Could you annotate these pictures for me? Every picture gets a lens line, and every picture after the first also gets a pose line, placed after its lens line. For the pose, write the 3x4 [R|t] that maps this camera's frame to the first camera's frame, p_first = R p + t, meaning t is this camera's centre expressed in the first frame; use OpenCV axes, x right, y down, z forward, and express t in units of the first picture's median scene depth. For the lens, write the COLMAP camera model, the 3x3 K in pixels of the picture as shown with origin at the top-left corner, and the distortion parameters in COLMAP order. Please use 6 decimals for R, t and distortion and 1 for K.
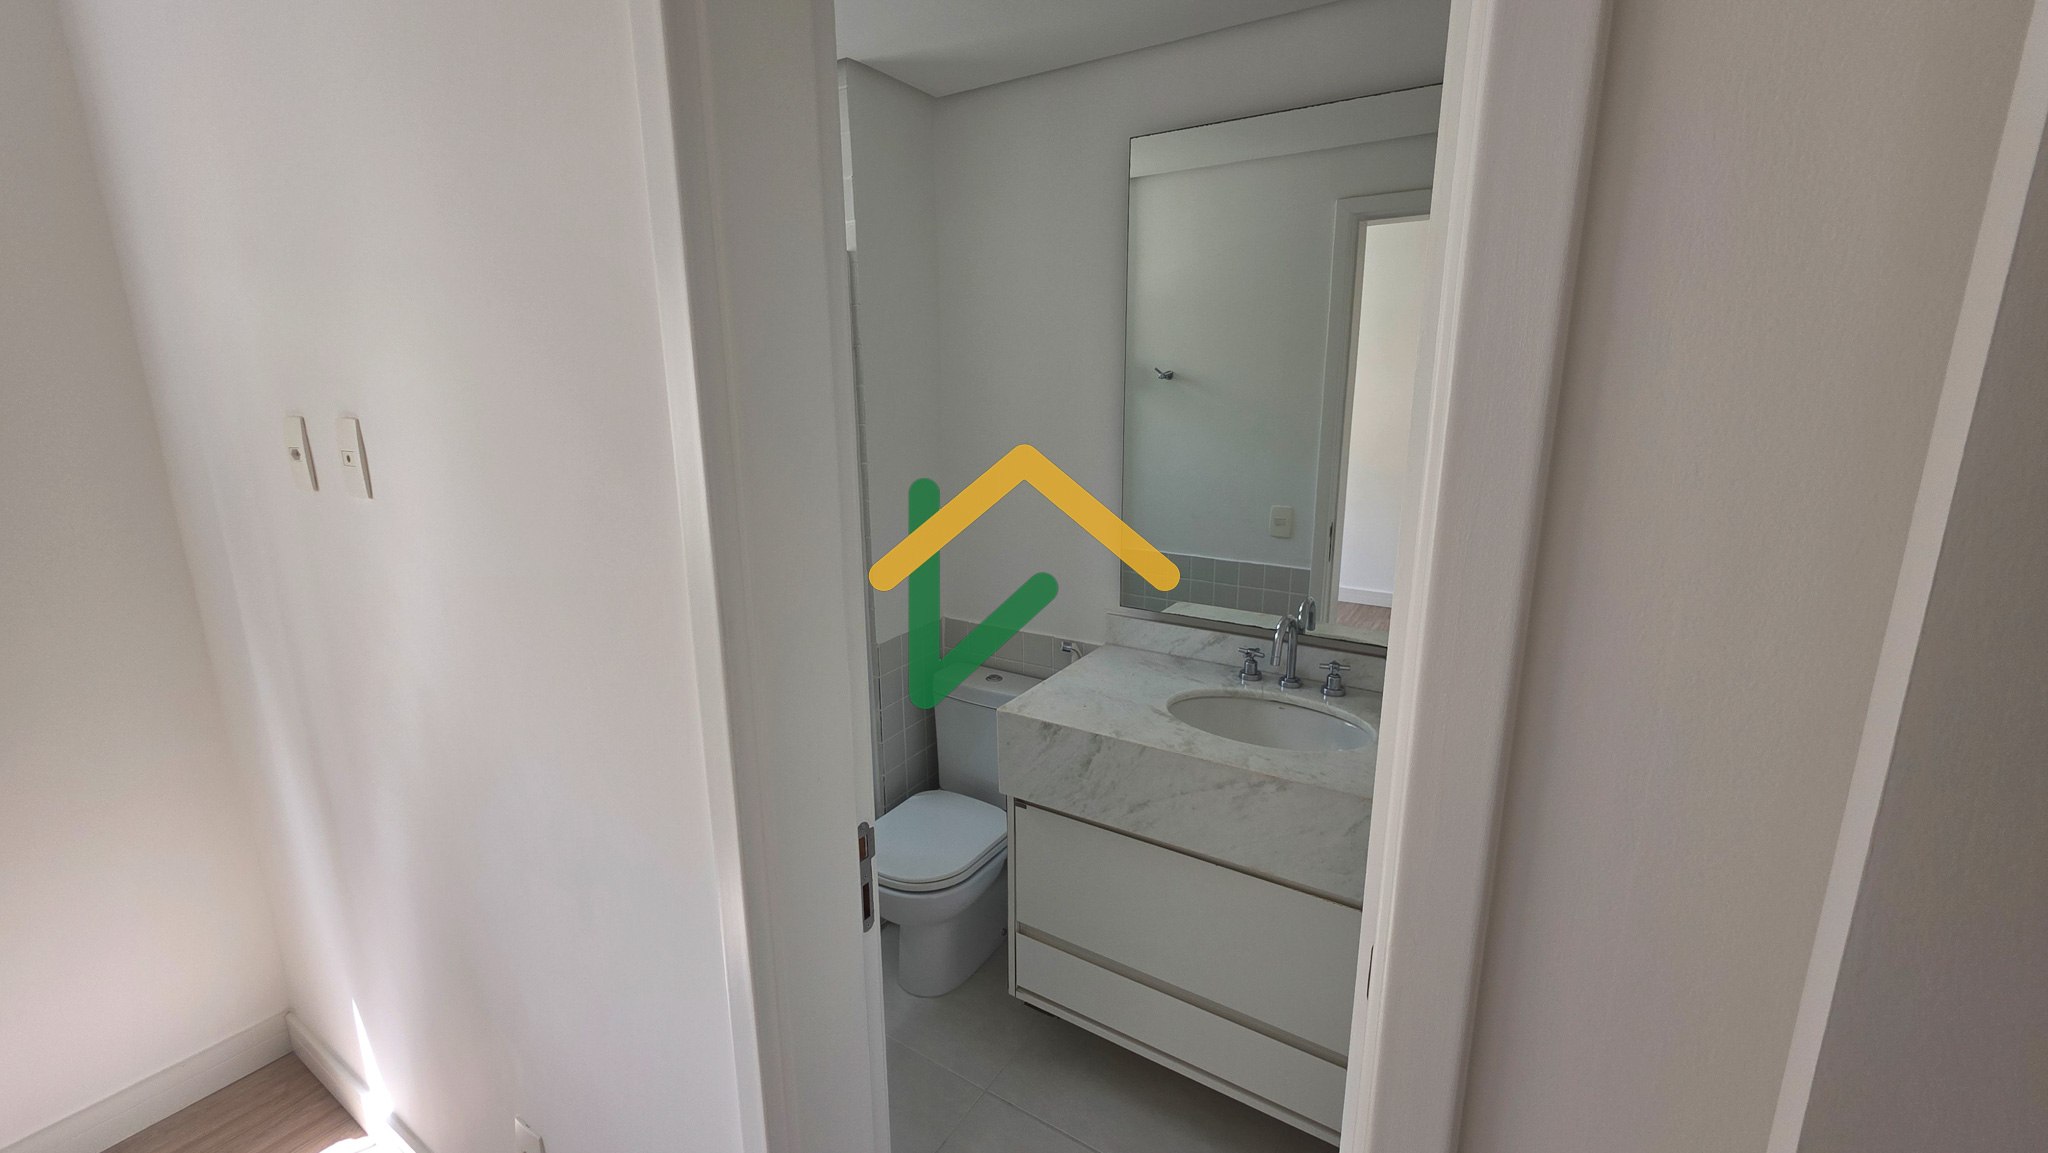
lens RADIAL K [[817.6, 0, 1026.8], [0, 817.6, 565.8], [0, 0, 1]] dist [0.007939, -0.000224]
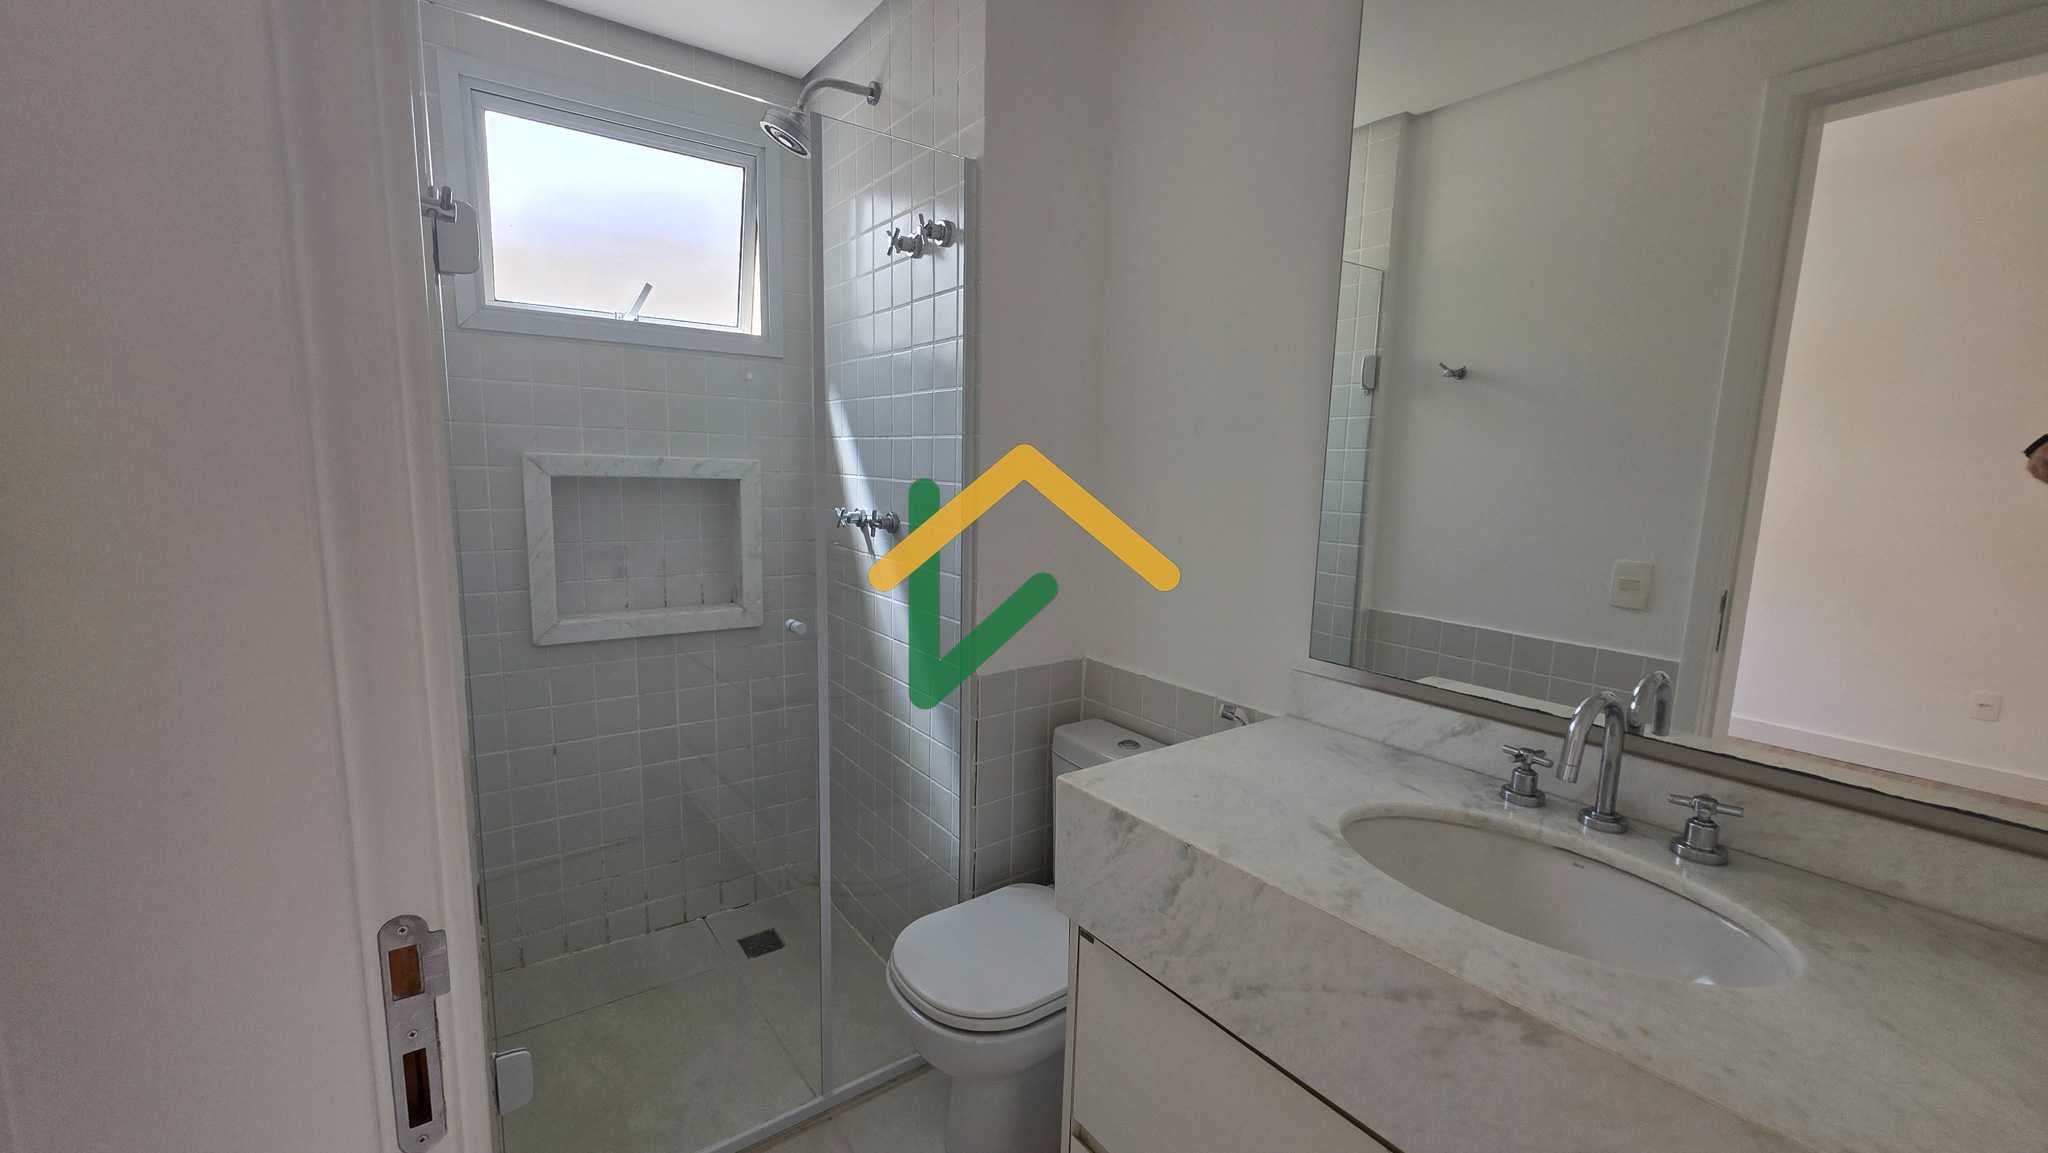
lens RADIAL K [[815.9, 0, 1023.2], [0, 815.9, 587.3], [0, 0, 1]] dist [0.007308, -0.000140]
pose [[0.931886, 0.081521, -0.353474, 0.146190], [-0.106747, 0.992903, -0.052433, 0.059562], [0.346691, 0.086593, 0.933974, 0.353893]]
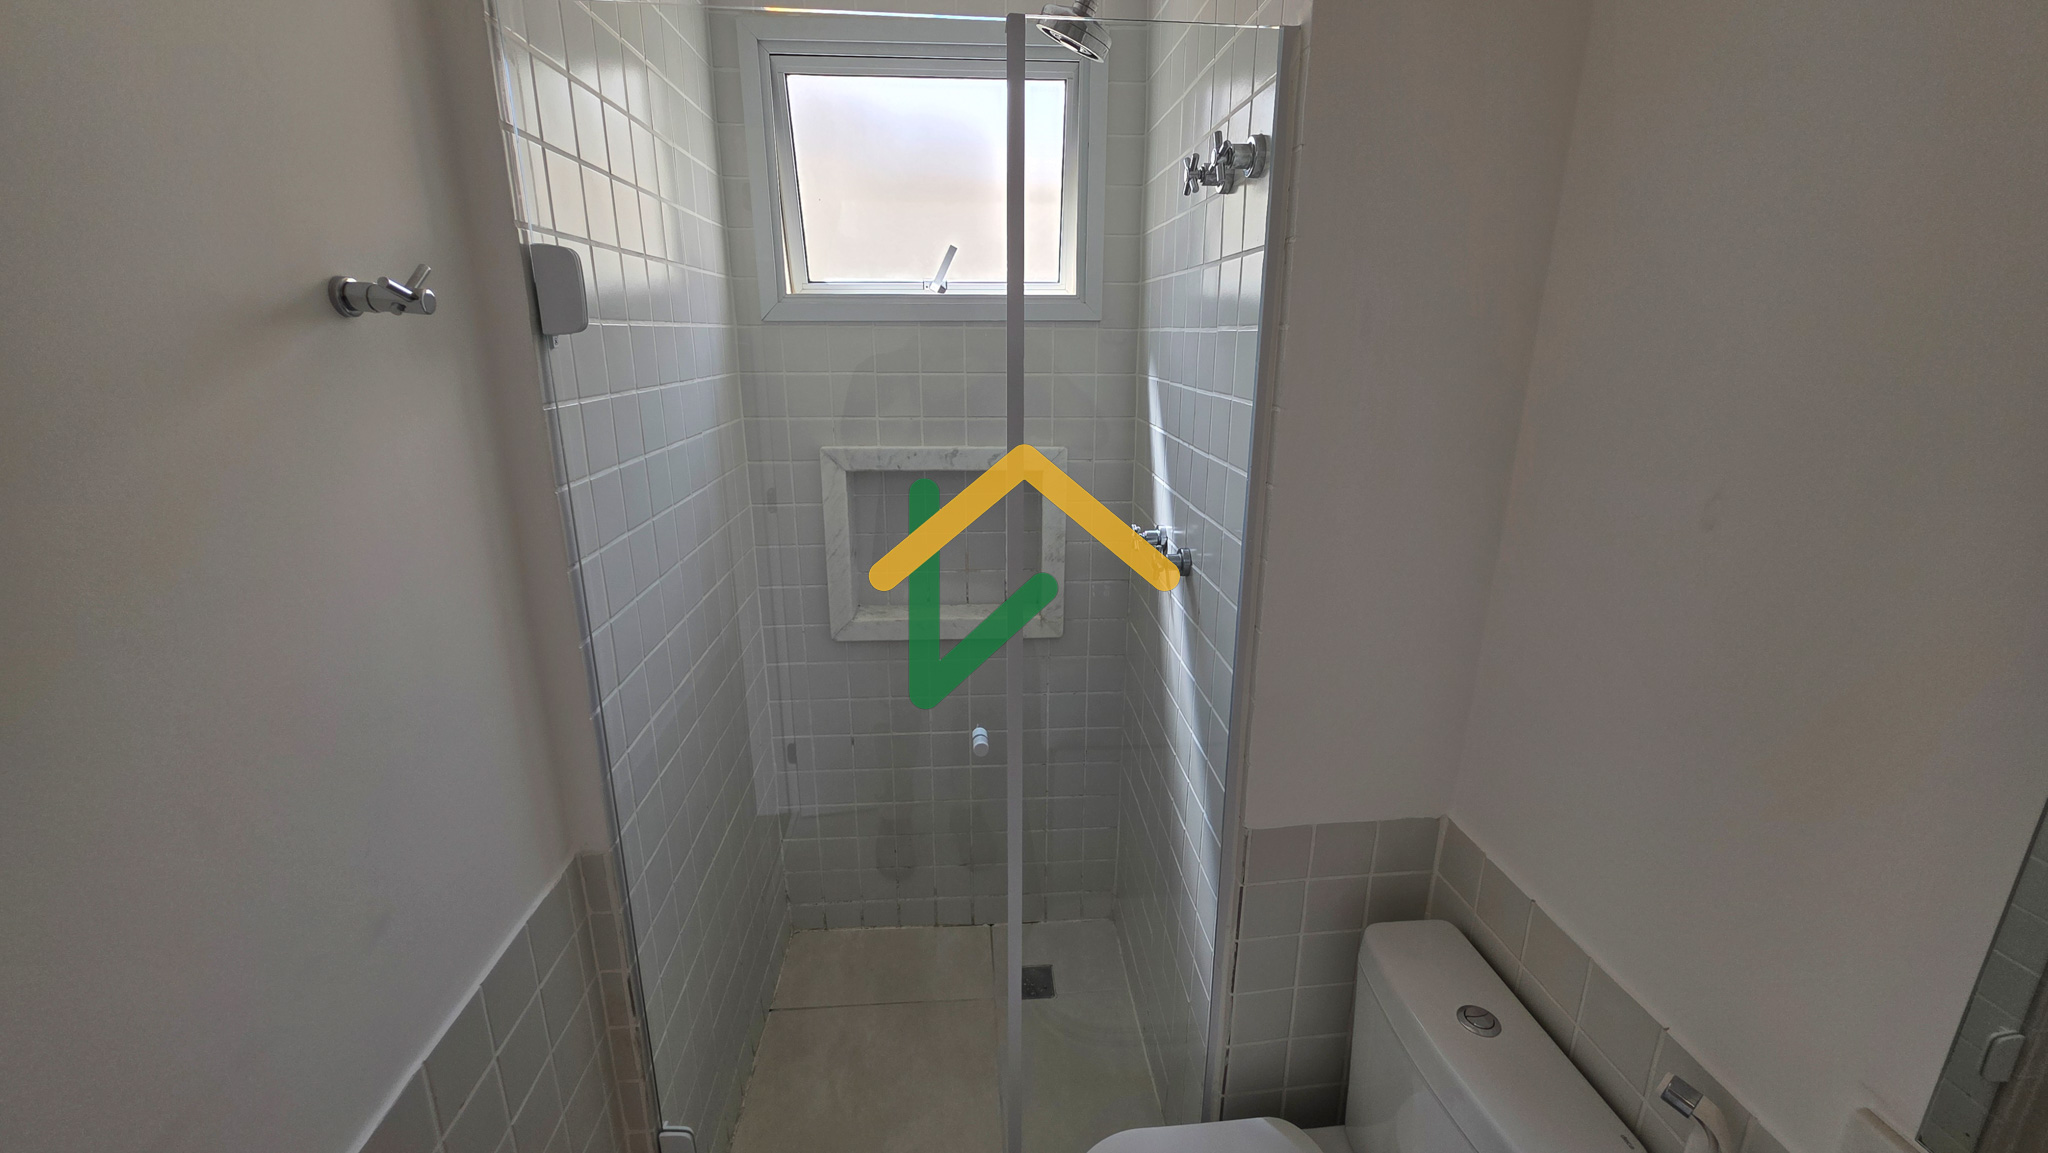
lens RADIAL K [[817.6, 0, 1026.8], [0, 817.6, 565.8], [0, 0, 1]] dist [0.007939, -0.000224]
pose [[0.602232, 0.223408, -0.766424, 0.118842], [-0.178460, 0.973424, 0.143519, -0.137562], [0.778118, 0.050345, 0.626097, 0.658489]]
